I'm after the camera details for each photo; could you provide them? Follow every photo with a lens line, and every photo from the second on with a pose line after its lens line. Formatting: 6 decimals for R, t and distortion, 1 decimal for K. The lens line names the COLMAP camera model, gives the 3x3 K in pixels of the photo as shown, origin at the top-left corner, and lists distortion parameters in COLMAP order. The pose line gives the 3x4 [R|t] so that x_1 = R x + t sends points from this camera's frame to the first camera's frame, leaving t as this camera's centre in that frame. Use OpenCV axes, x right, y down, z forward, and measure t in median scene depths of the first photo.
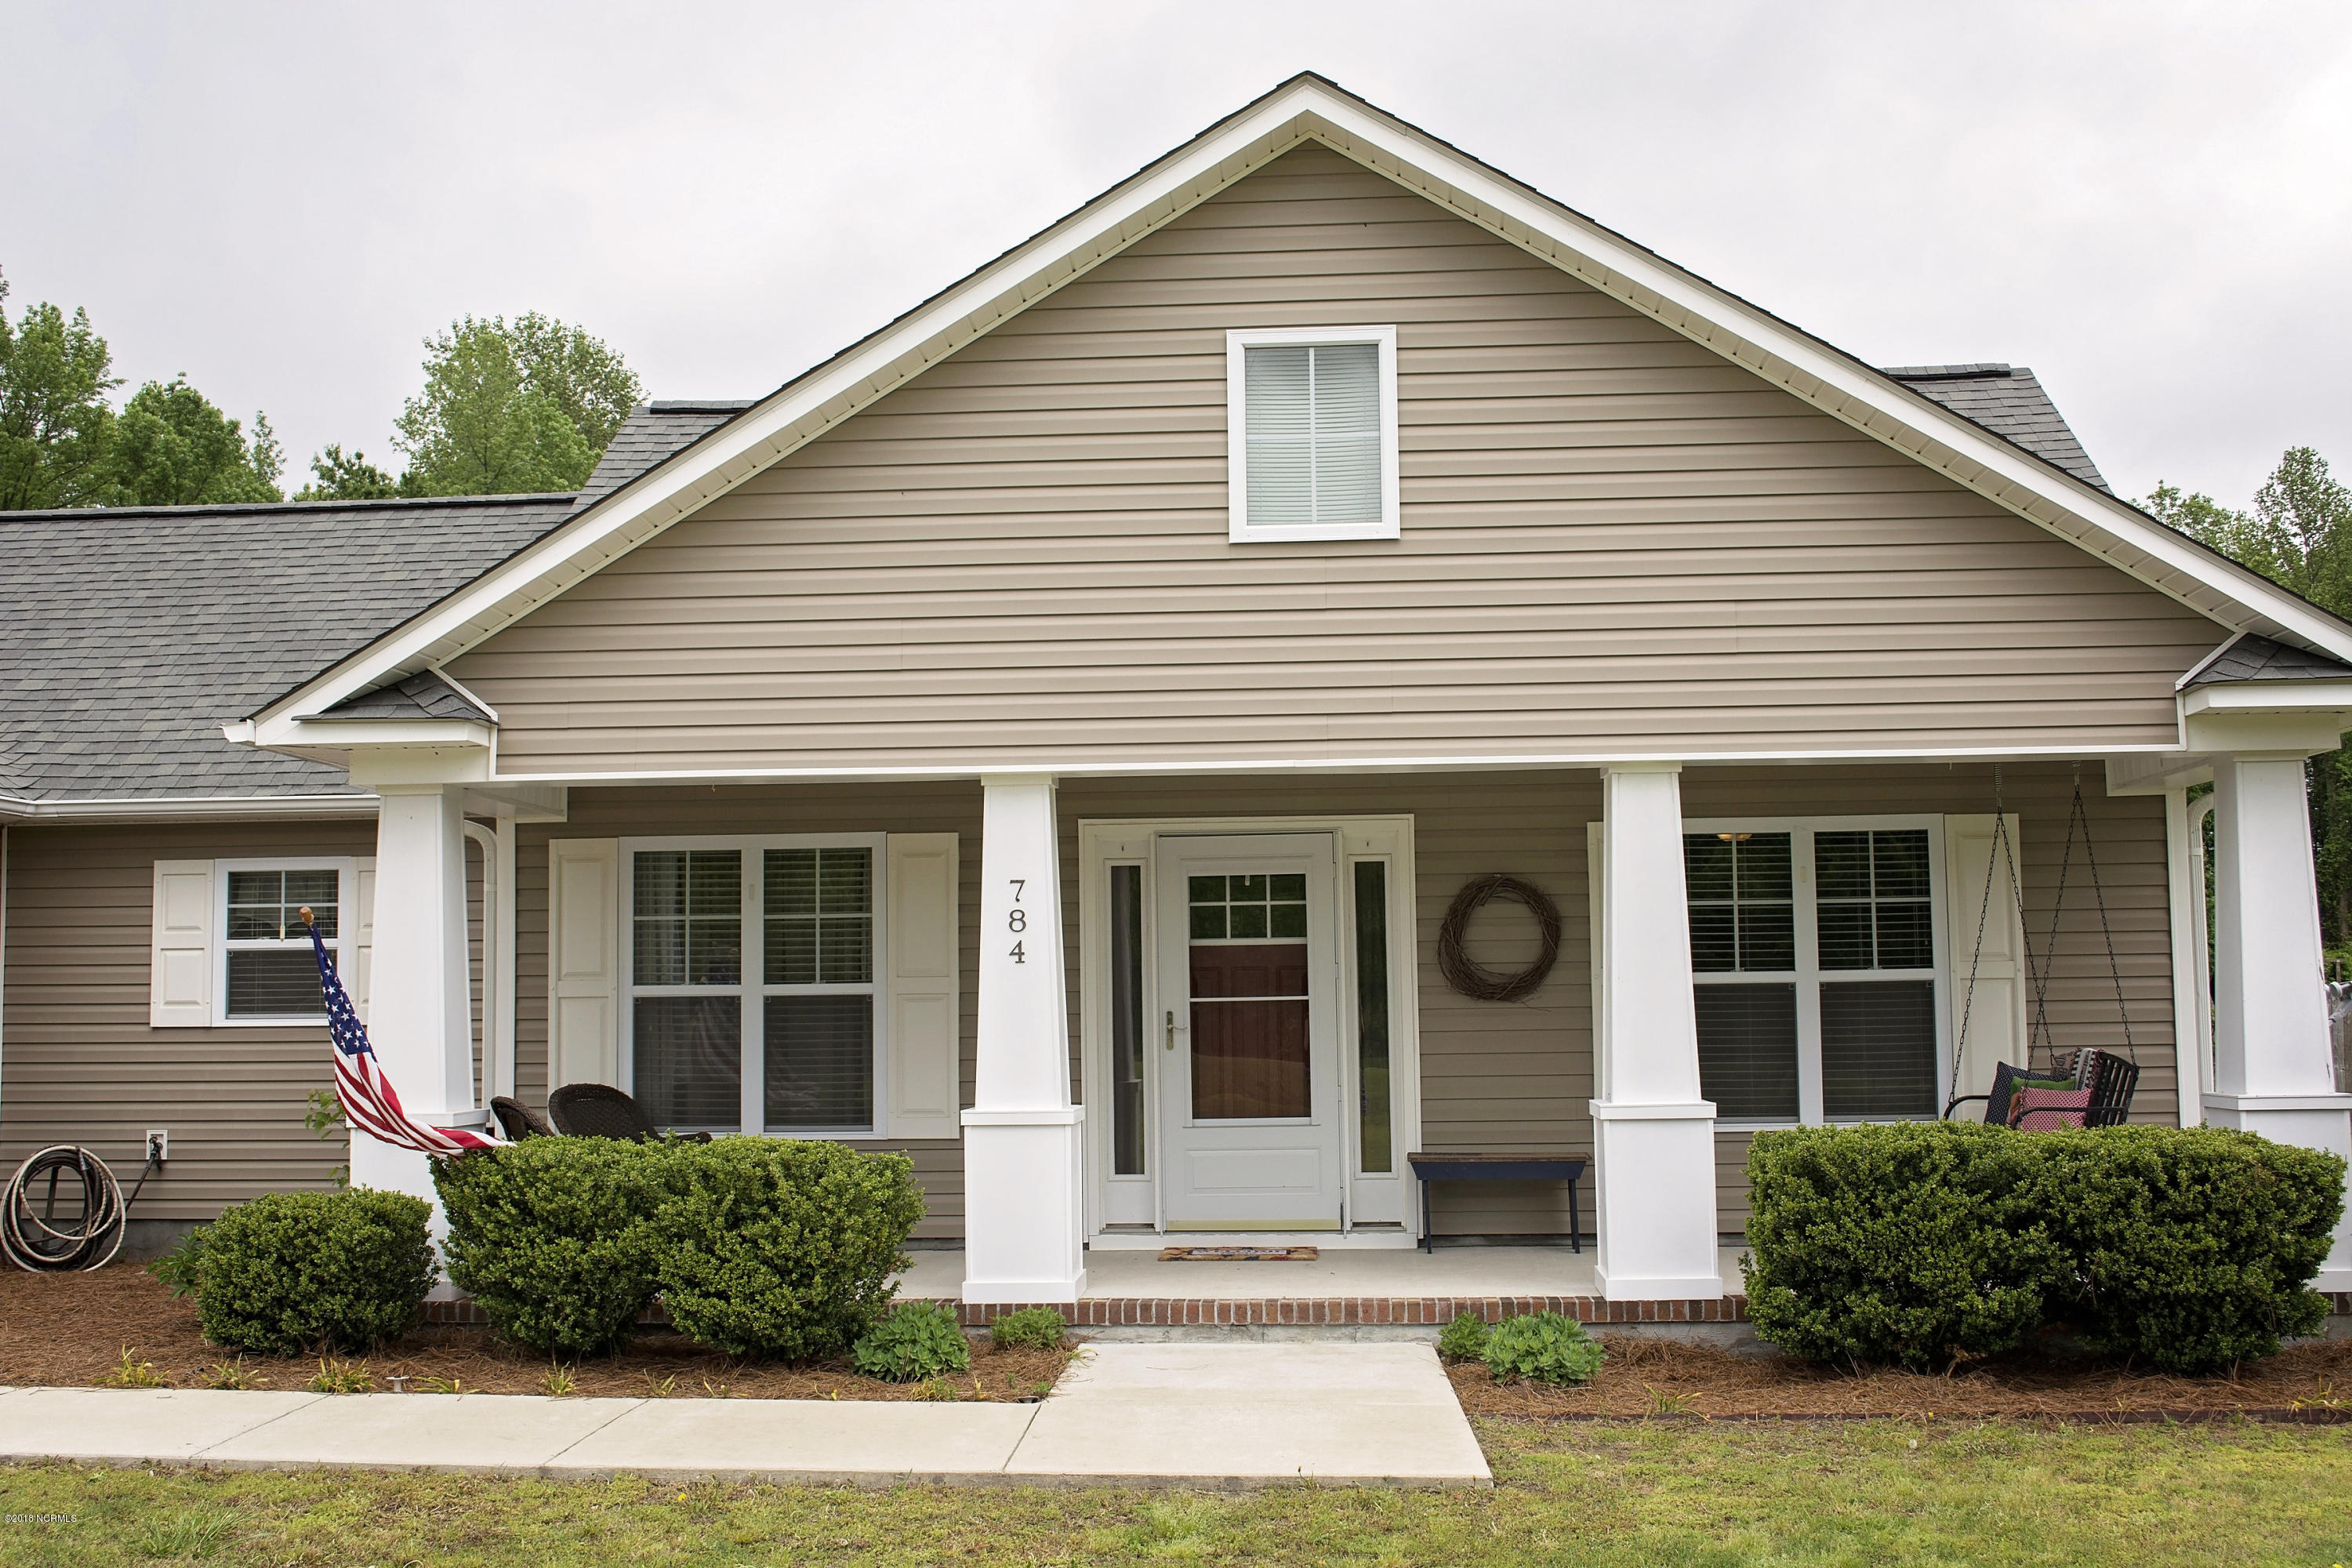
lens RADIAL K [[2429.5, 0, 1176.0], [0, 2429.5, 784.0], [0, 0, 1]] dist [-0.058409, 0.006679]
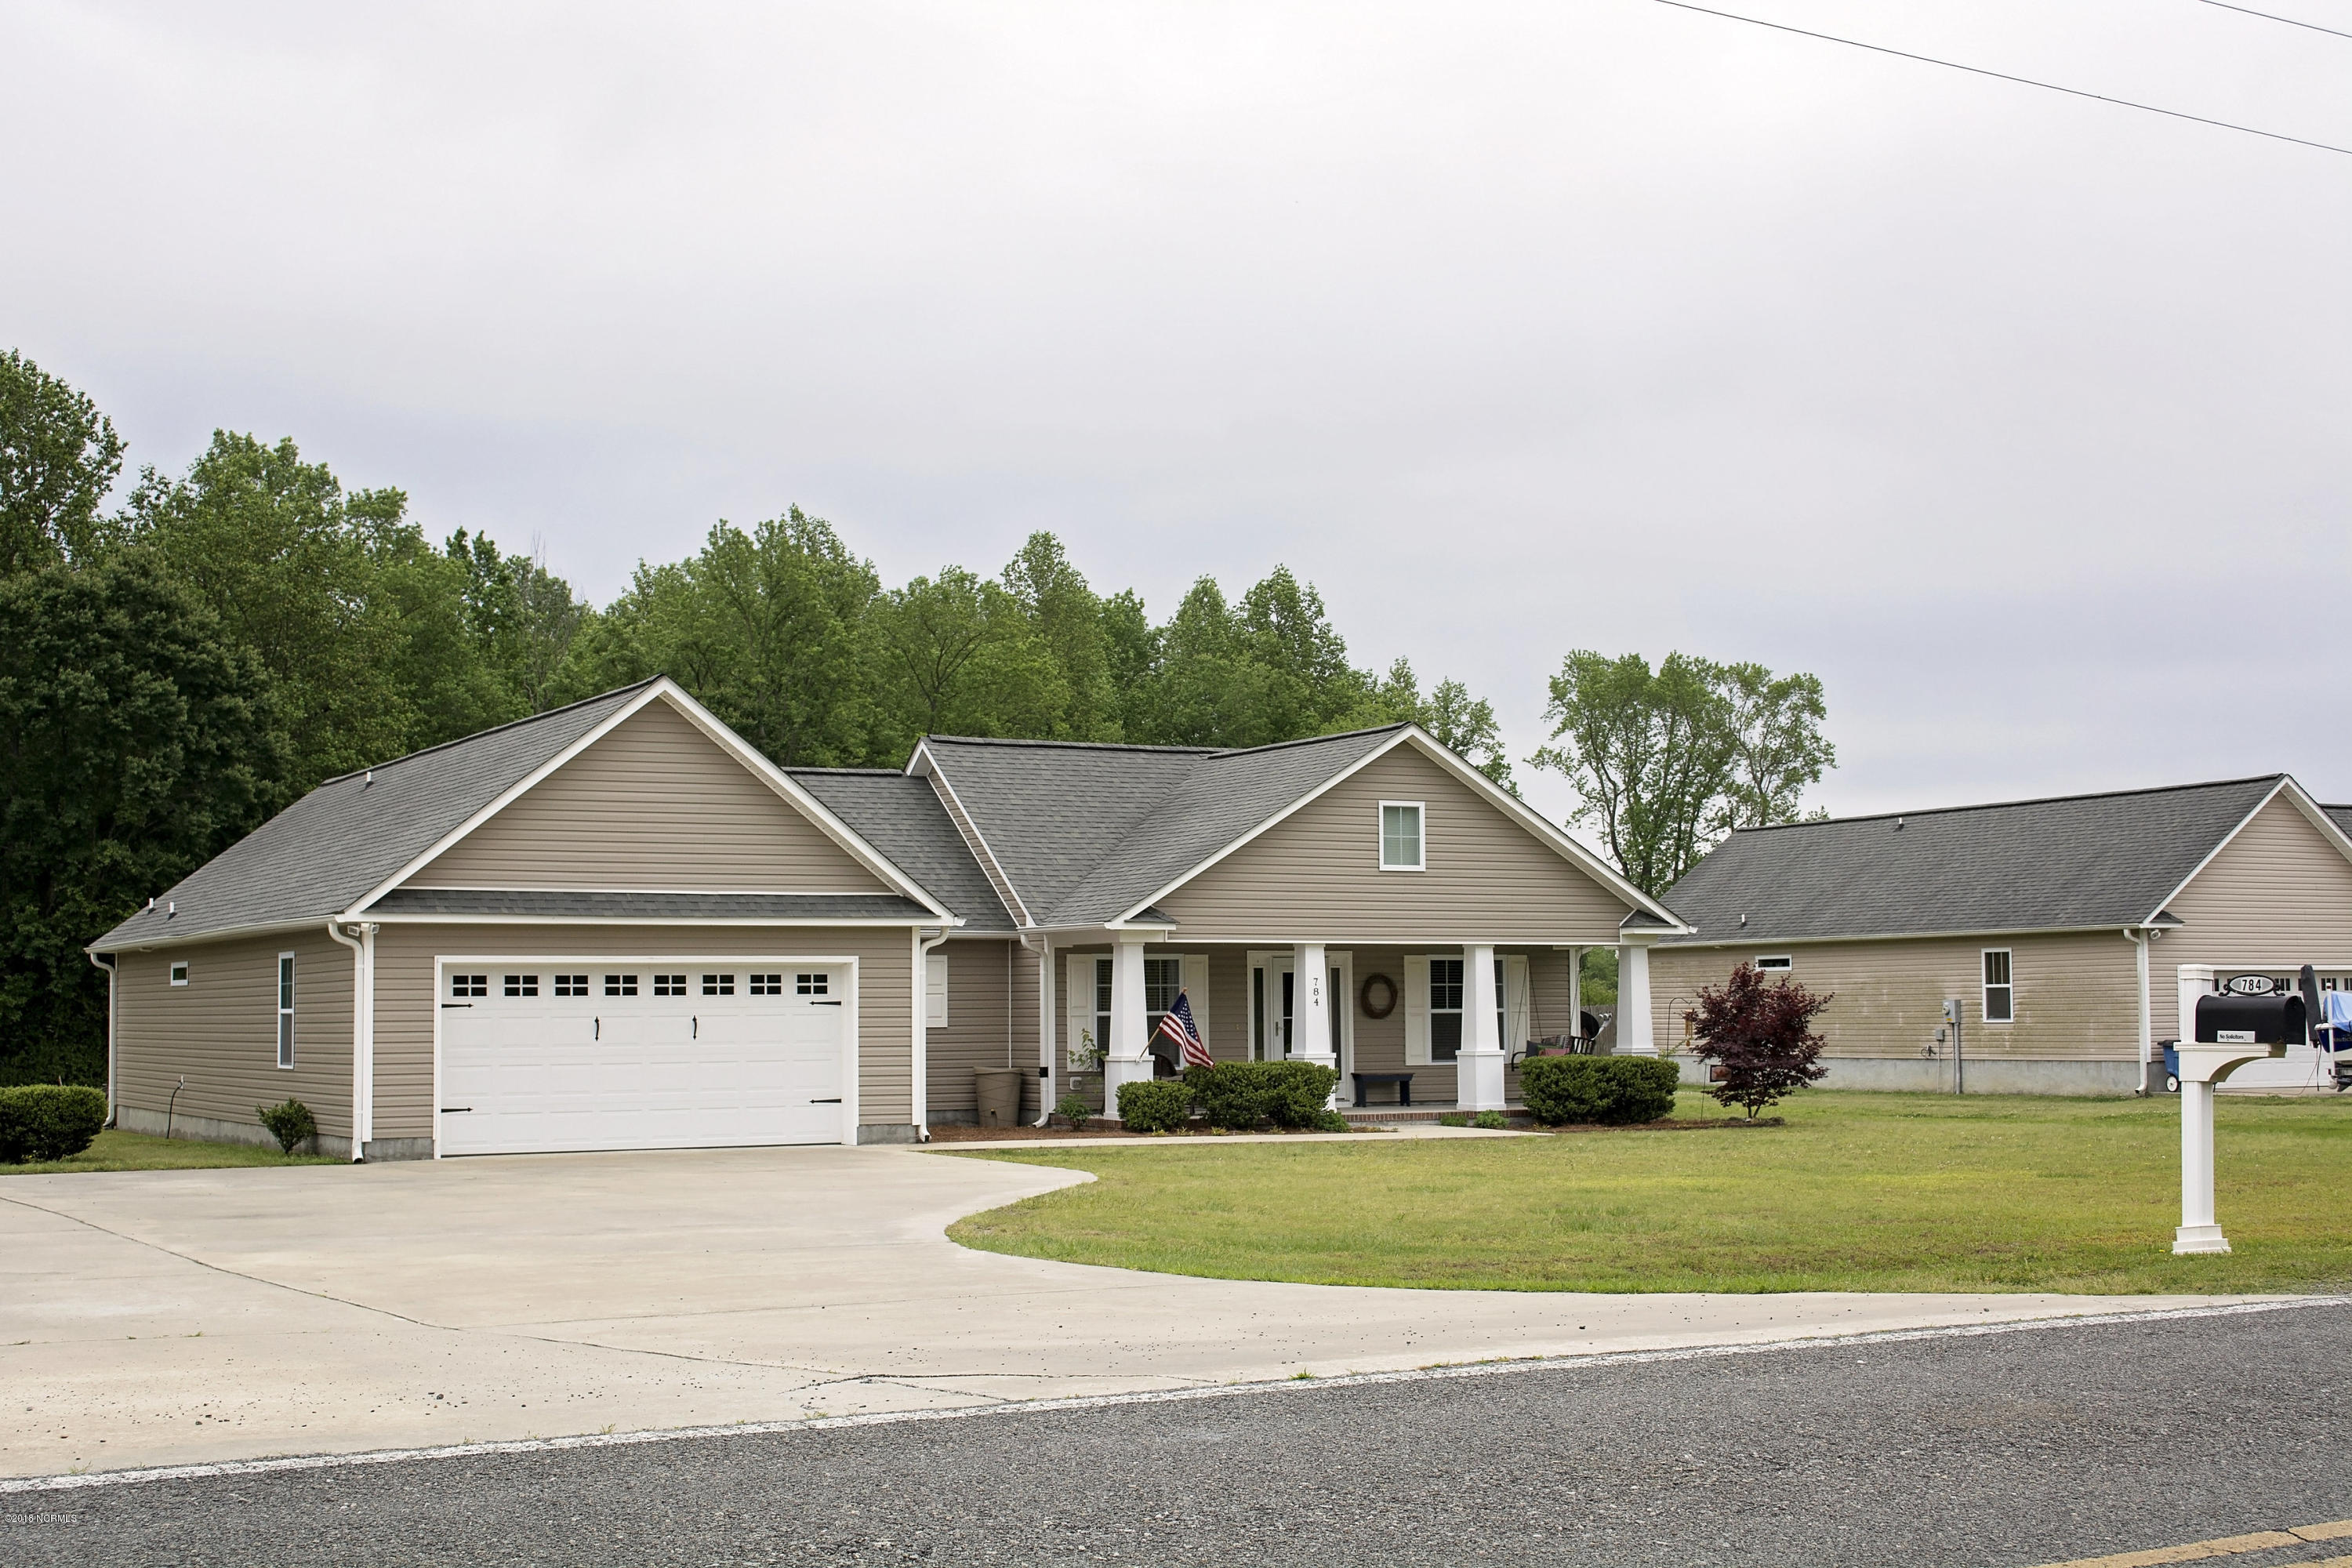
lens RADIAL K [[2931.6, 0, 1176.0], [0, 2931.6, 784.0], [0, 0, 1]] dist [-0.085175, 0.013453]
pose [[0.842997, 0.047710, 0.535798, -2.191935], [-0.051487, 0.998642, -0.007917, -0.165665], [-0.535448, -0.020912, 0.844309, -2.001956]]
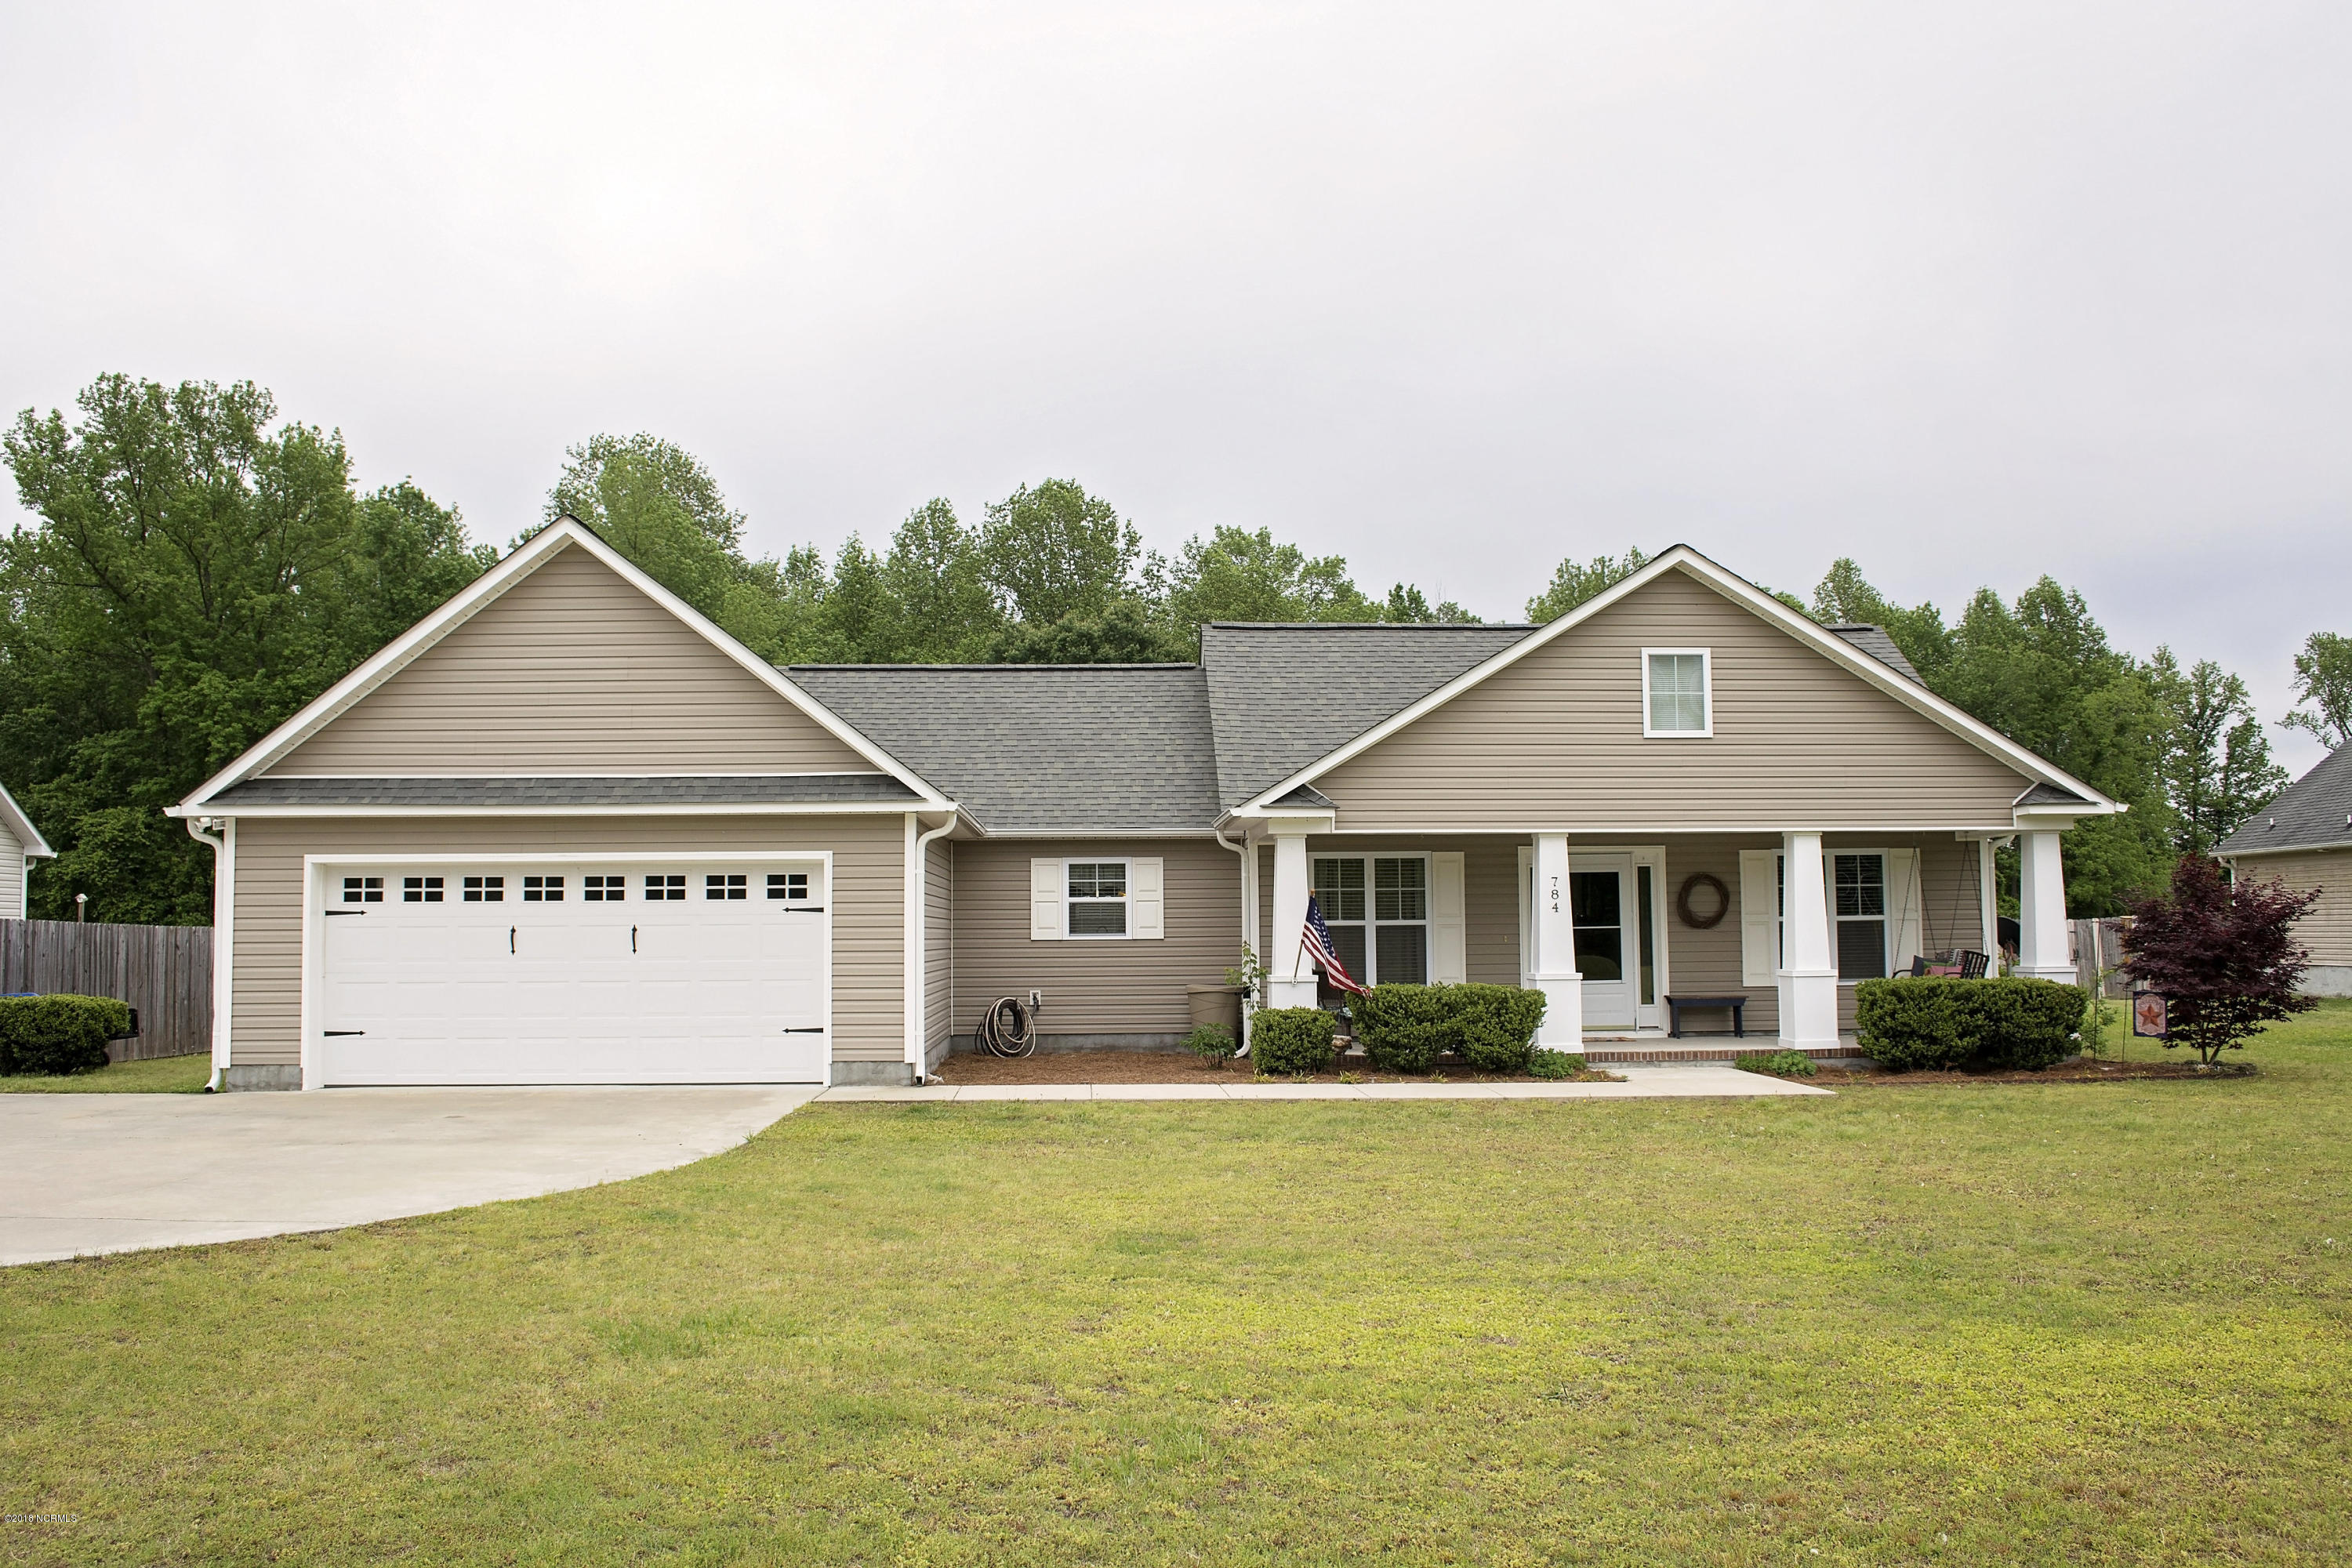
lens RADIAL K [[1838.7, 0, 1176.0], [0, 1838.7, 784.0], [0, 0, 1]] dist [-0.085151, -0.003971]
pose [[0.994040, 0.013677, 0.108158, -0.629596], [-0.014803, 0.999844, 0.009609, -0.063624], [-0.108010, -0.011152, 0.994087, -0.744317]]
